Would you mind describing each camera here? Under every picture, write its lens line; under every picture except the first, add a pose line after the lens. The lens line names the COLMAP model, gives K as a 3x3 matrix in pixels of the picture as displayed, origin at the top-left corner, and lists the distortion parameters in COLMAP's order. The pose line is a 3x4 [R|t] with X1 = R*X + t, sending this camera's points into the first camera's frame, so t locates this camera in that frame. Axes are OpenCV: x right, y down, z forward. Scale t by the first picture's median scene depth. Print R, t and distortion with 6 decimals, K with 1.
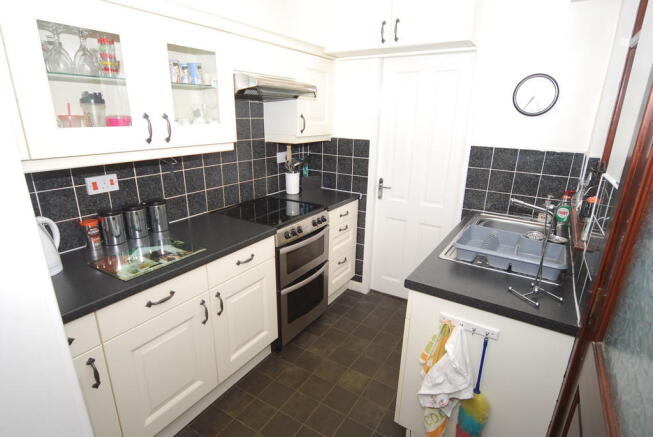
lens RADIAL K [[343.9, 0, 325.2], [0, 343.9, 218.4], [0, 0, 1]] dist [-0.006560, -0.001205]
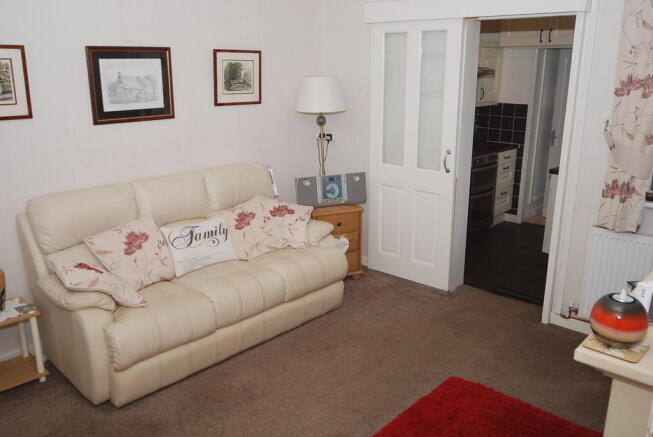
lens RADIAL K [[560.9, 0, 327.5], [0, 560.9, 218.7], [0, 0, 1]] dist [0.003486, 0.007814]
pose [[0.985066, 0.034704, -0.168642, -0.250581], [-0.040012, 0.998802, -0.028183, 0.305604], [0.167462, 0.034510, 0.985274, -1.257035]]
